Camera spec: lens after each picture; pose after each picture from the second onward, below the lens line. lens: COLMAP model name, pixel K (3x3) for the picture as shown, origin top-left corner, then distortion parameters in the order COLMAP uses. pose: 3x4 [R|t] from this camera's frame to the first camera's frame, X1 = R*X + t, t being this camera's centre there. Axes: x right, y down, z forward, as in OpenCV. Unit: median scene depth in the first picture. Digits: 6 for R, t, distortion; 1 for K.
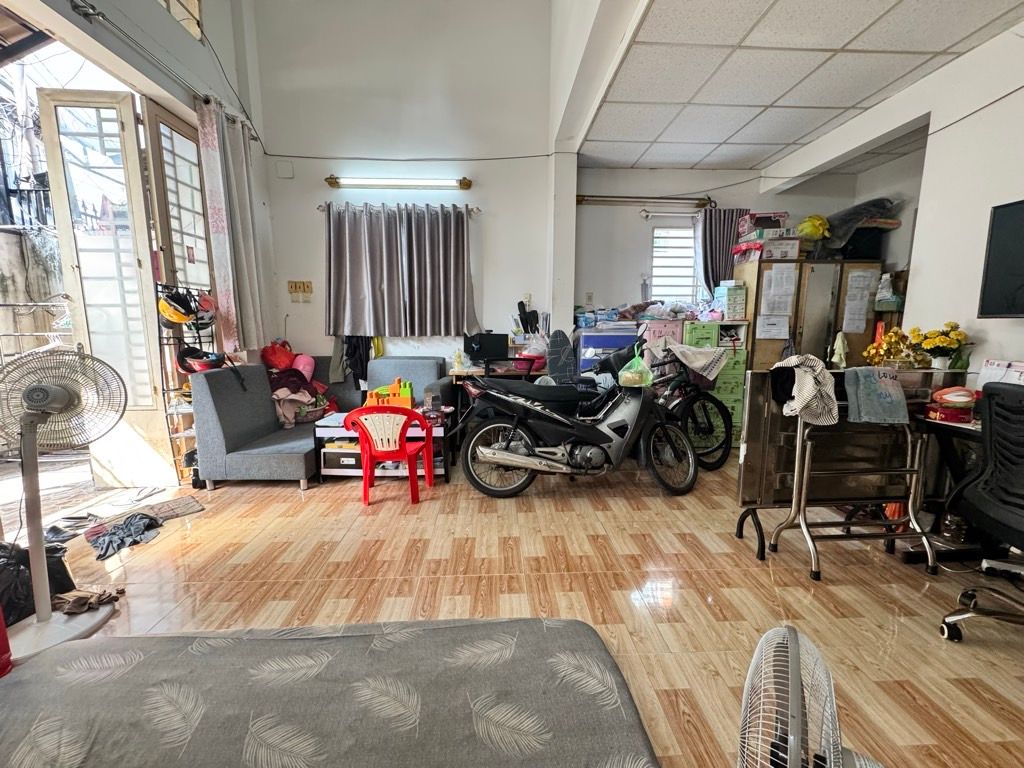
lens RADIAL K [[407.1, 0, 510.1], [0, 407.1, 381.0], [0, 0, 1]] dist [-0.001026, -0.000074]
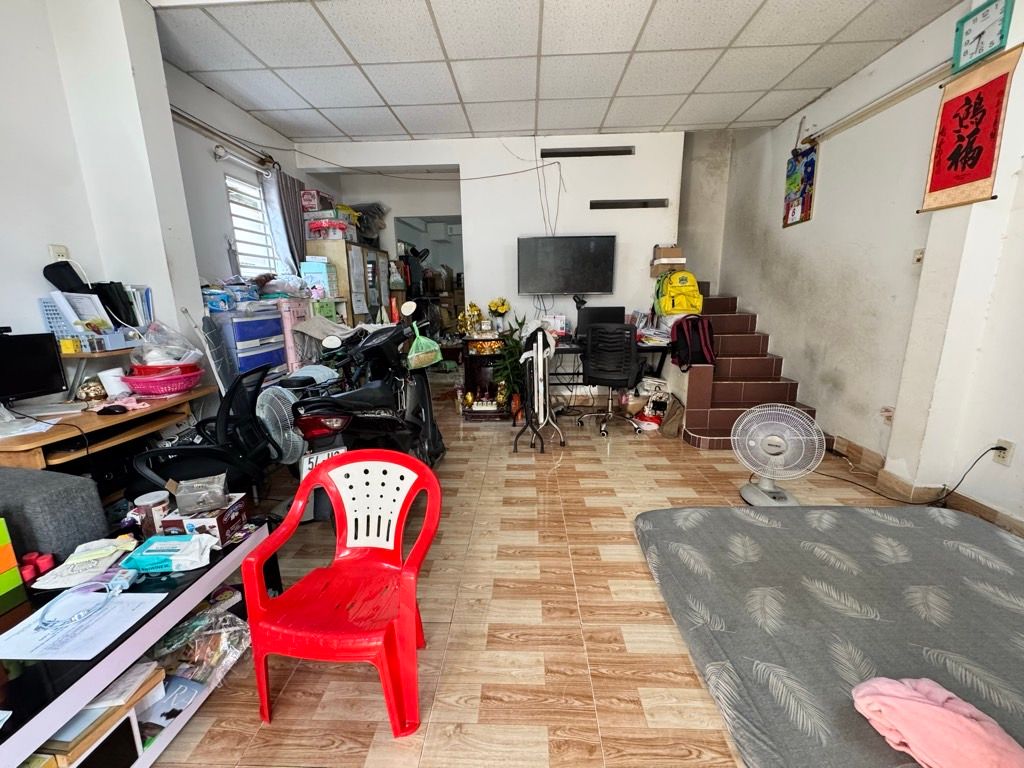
lens RADIAL K [[407.1, 0, 510.1], [0, 407.1, 381.0], [0, 0, 1]] dist [-0.001026, -0.000074]
pose [[0.080216, -0.210595, 0.974277, -0.478778], [0.153078, 0.968434, 0.196729, -0.085519], [-0.984953, 0.133359, 0.109922, 0.517267]]
